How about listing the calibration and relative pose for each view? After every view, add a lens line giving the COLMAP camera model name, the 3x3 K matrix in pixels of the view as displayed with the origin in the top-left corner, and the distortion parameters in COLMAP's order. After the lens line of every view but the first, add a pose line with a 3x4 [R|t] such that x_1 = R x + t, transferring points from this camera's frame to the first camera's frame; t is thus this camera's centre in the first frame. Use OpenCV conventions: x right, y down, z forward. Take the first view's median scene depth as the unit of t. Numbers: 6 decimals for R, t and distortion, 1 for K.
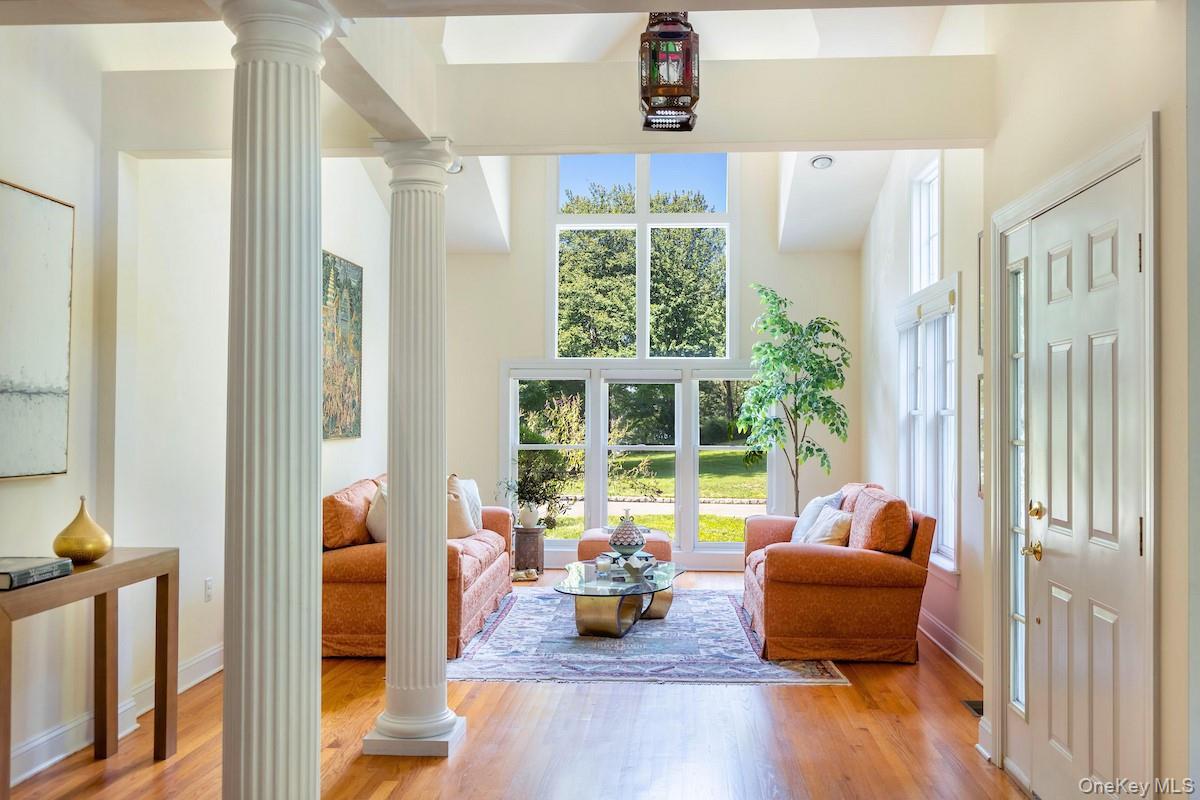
lens RADIAL K [[1124.5, 0, 600.0], [0, 1124.5, 400.0], [0, 0, 1]] dist [-0.010920, -0.002572]
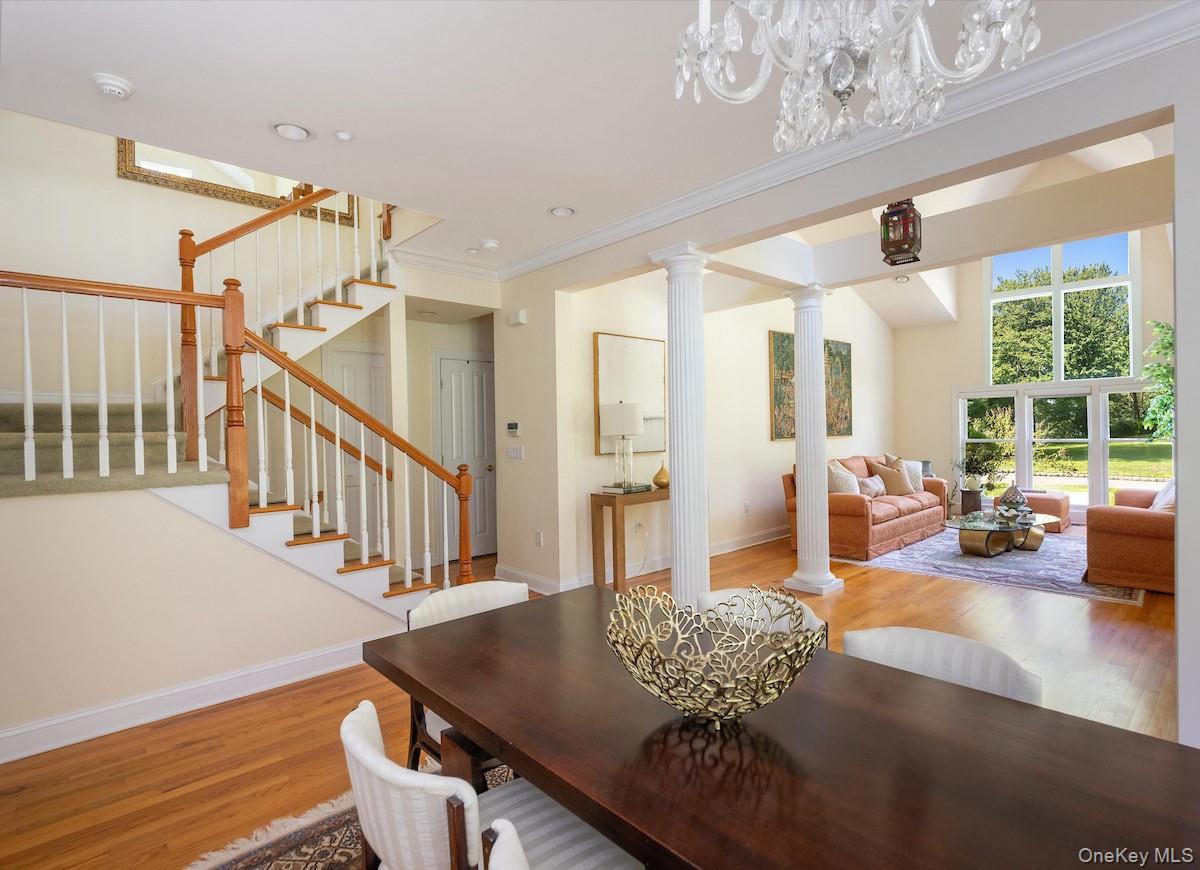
lens RADIAL K [[616.7, 0, 600.0], [0, 616.7, 435.0], [0, 0, 1]] dist [-0.000911, -0.000387]
pose [[0.736333, -0.010608, -0.676536, 0.142884], [0.032650, 0.999269, 0.019867, -0.001301], [0.675831, -0.036717, 0.736141, -0.022680]]
